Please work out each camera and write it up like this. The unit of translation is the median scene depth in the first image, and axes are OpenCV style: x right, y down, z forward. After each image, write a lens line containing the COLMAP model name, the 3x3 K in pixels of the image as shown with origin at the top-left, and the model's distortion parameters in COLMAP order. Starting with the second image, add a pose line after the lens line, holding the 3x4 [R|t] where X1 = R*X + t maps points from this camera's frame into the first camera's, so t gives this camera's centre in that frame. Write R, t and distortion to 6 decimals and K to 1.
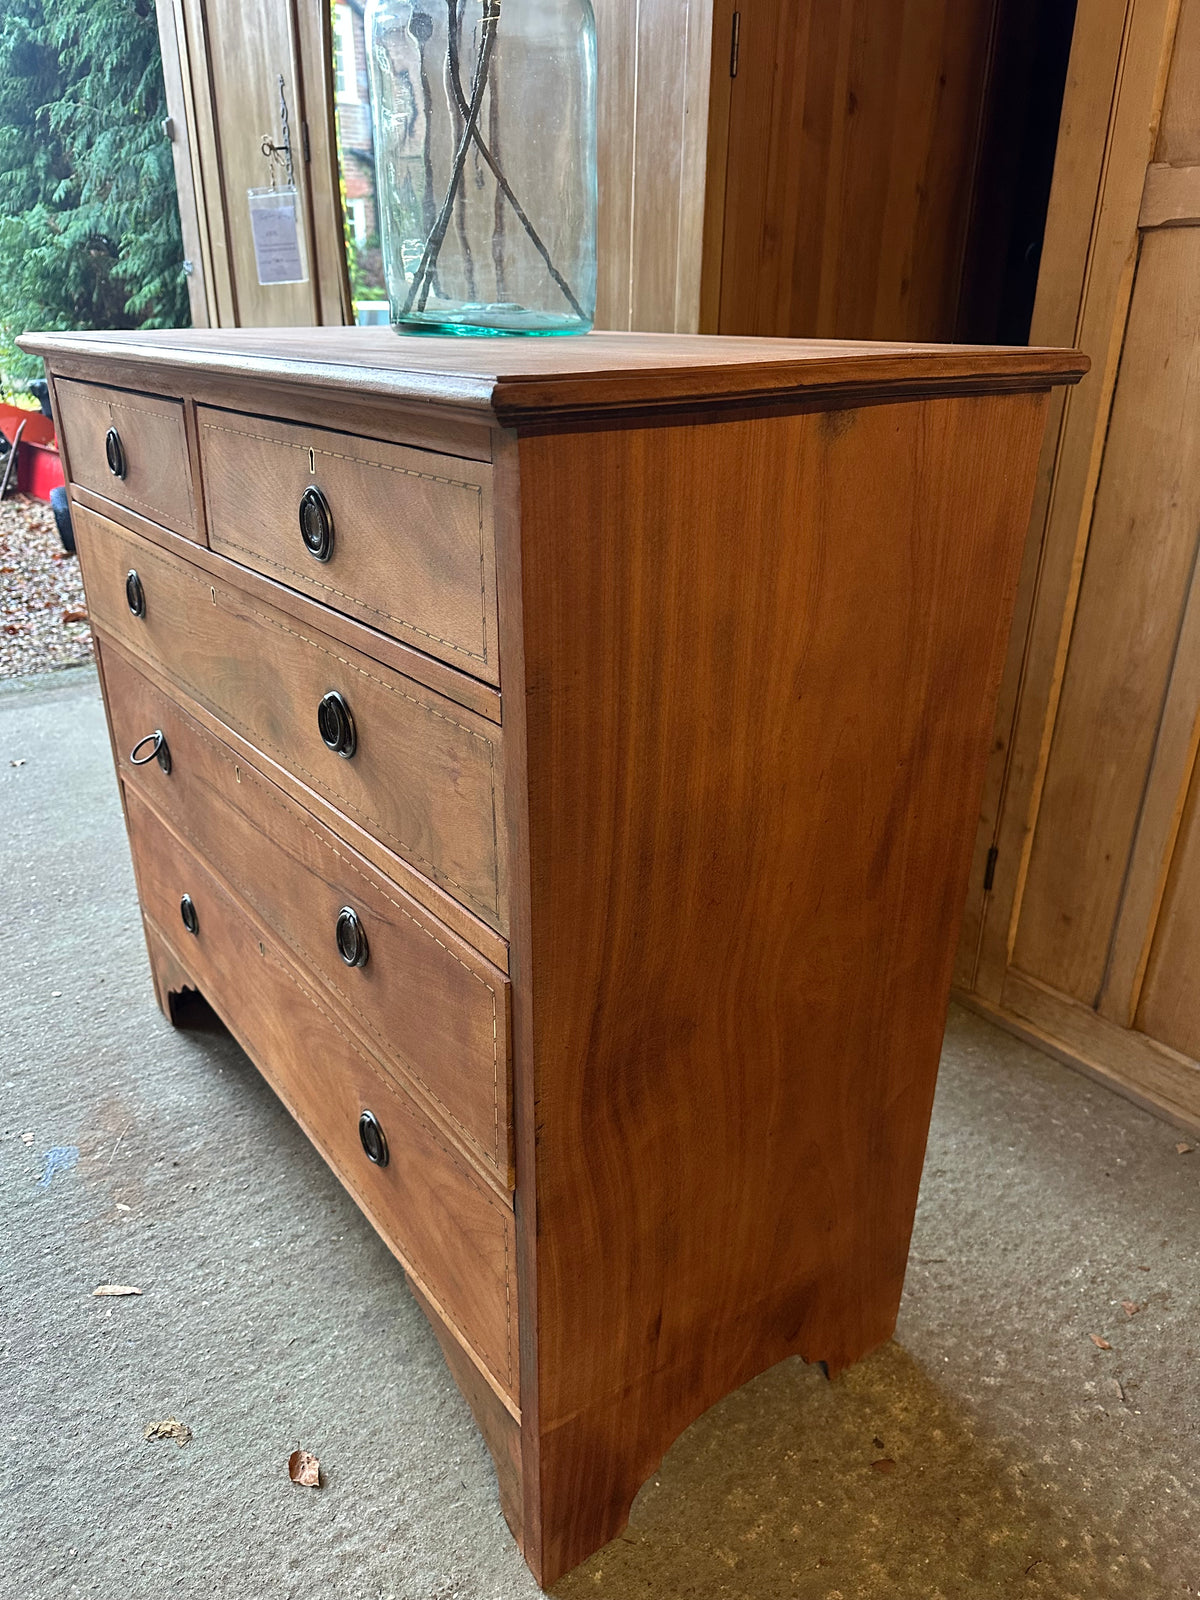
lens RADIAL K [[1140.2, 0, 594.0], [0, 1140.2, 809.1], [0, 0, 1]] dist [0.012568, -0.018961]
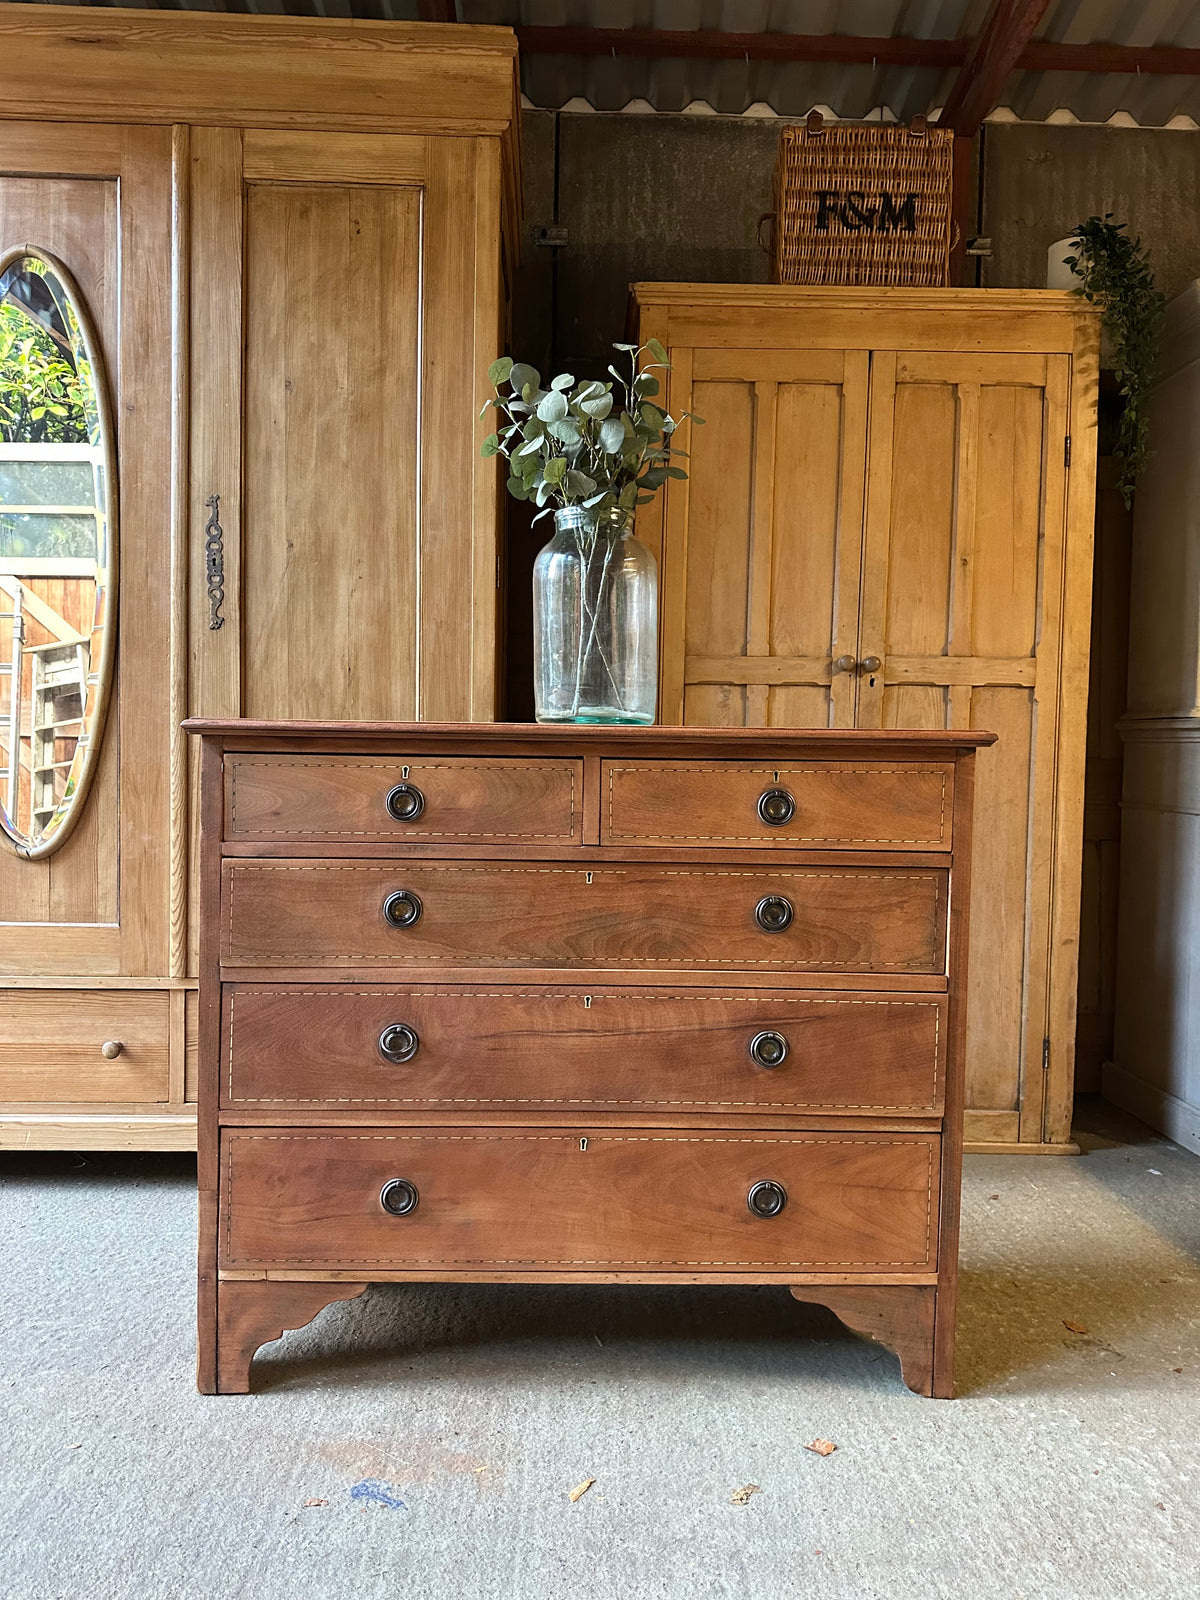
lens RADIAL K [[1091.6, 0, 603.4], [0, 1091.6, 817.0], [0, 0, 1]] dist [0.147679, -0.213614]
pose [[0.563770, -0.049730, 0.824433, -1.042720], [0.318793, 0.933936, -0.161663, -0.014023], [-0.761928, 0.353964, 0.542379, 0.112557]]
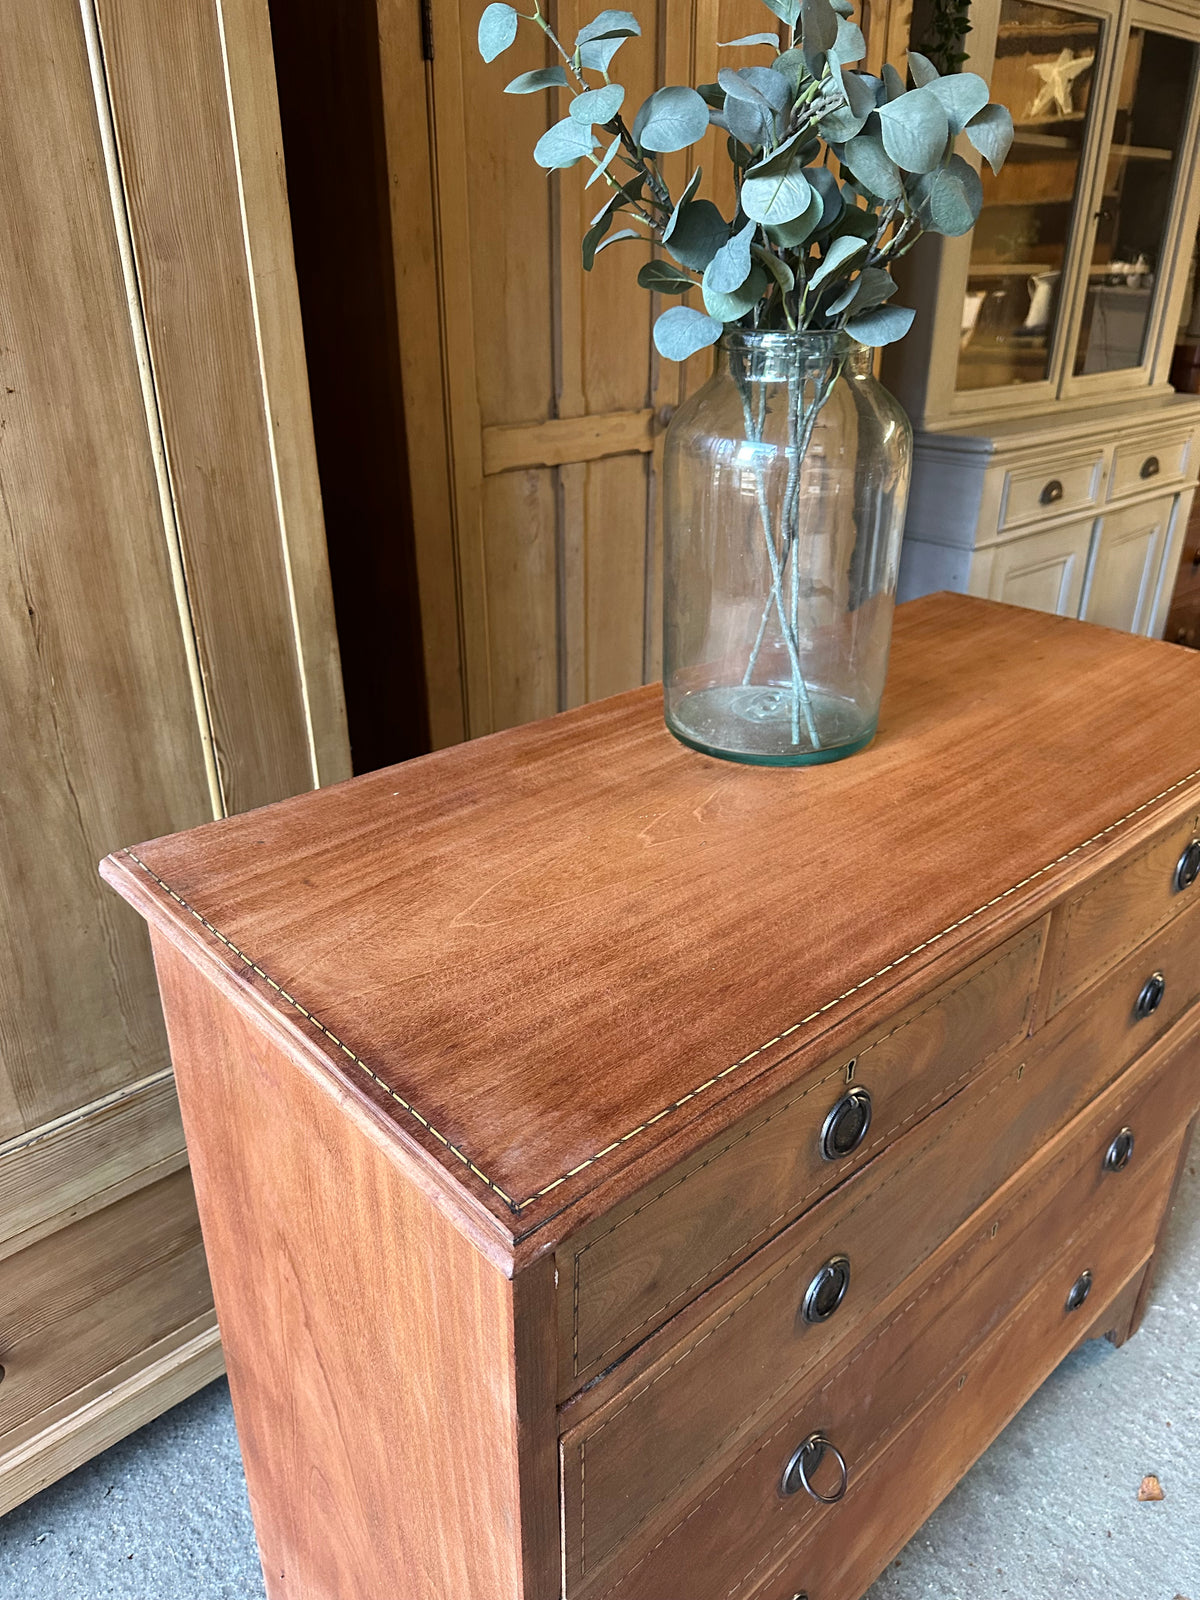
lens RADIAL K [[1144.1, 0, 606.4], [0, 1144.1, 802.1], [0, 0, 1]] dist [0.001549, -0.007737]
pose [[-0.113507, -0.433012, 0.894213, -0.694422], [0.398473, 0.804631, 0.440213, -0.610264], [-0.910129, 0.406287, 0.081213, 0.780573]]
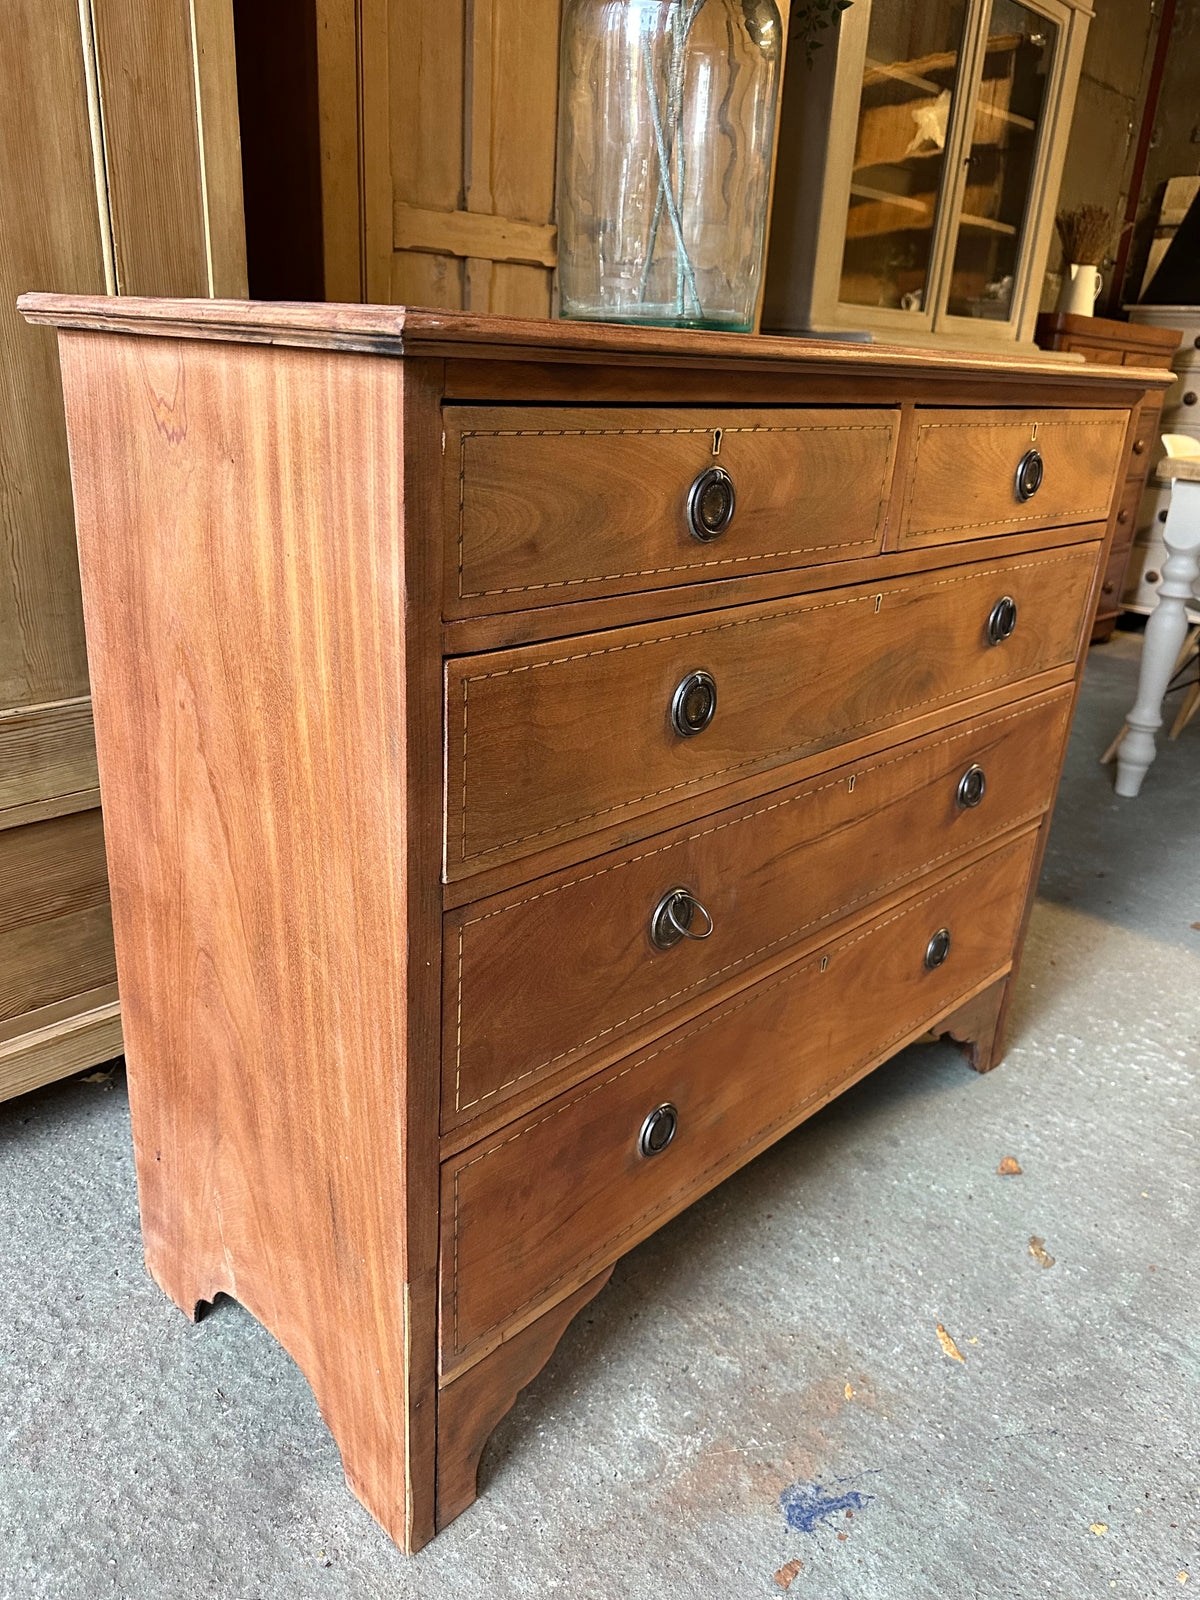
lens RADIAL K [[1140.2, 0, 594.0], [0, 1140.2, 809.1], [0, 0, 1]] dist [0.012568, -0.018961]
pose [[-0.174259, -0.374932, 0.910527, -0.860510], [0.348755, 0.841237, 0.413146, -0.363338], [-0.920871, 0.389545, -0.015834, 0.899122]]
